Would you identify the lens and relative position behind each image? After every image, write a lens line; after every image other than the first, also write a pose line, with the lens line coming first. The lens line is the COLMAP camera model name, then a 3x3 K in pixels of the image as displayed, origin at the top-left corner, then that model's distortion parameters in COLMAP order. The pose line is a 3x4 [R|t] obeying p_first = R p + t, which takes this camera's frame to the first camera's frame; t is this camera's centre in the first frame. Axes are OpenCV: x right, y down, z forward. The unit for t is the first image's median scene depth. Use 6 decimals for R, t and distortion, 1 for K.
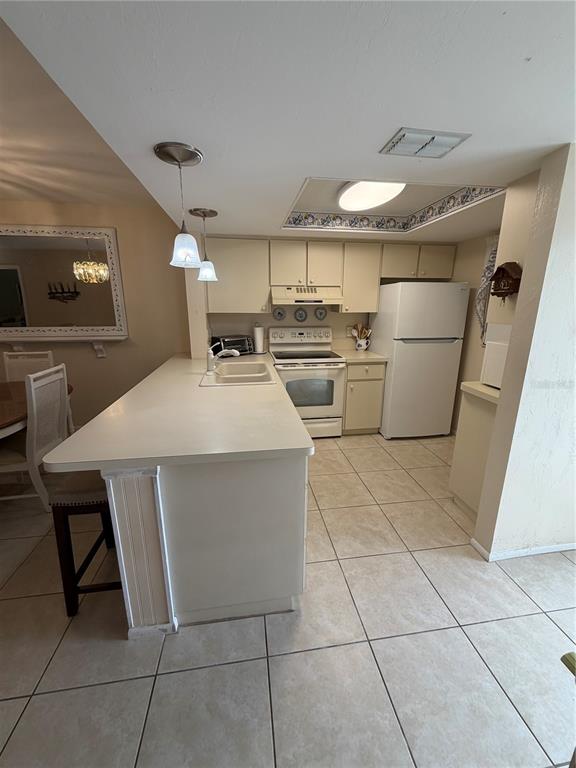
lens RADIAL K [[307.4, 0, 288.0], [0, 307.4, 384.0], [0, 0, 1]] dist [0.000645, 0.000066]
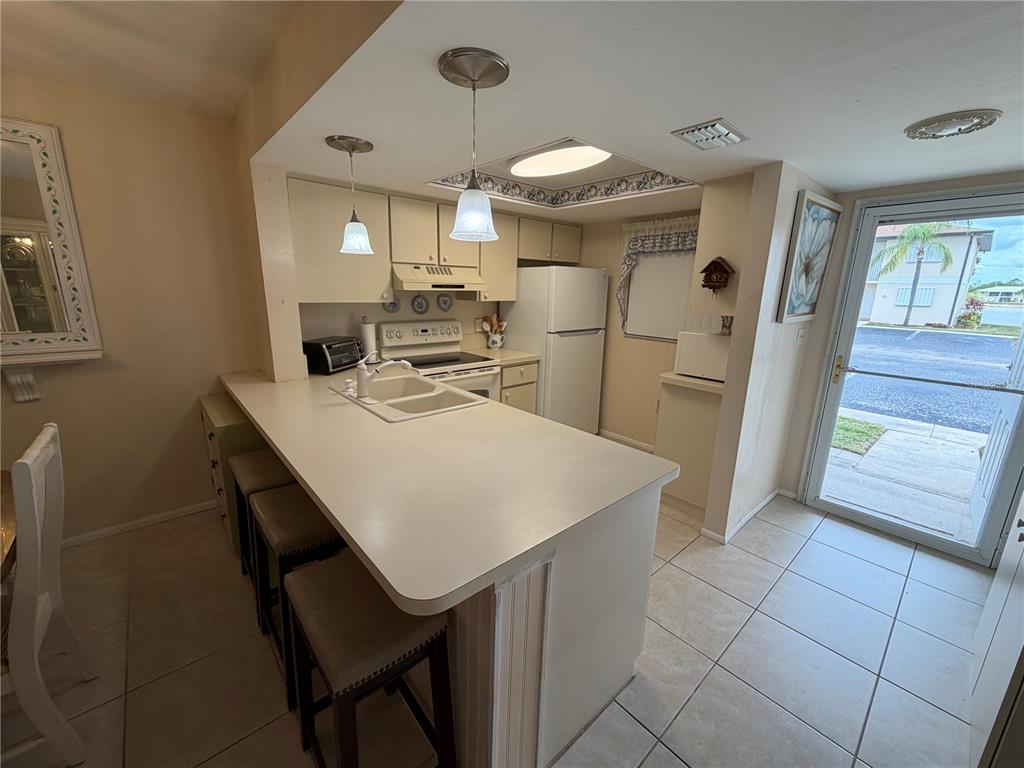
lens RADIAL K [[409.9, 0, 510.5], [0, 409.9, 385.6], [0, 0, 1]] dist [0.000645, 0.000066]
pose [[0.839474, -0.113662, 0.531379, -0.342244], [0.120886, 0.992438, 0.021305, -0.036818], [-0.529783, 0.046351, 0.846866, 0.105668]]
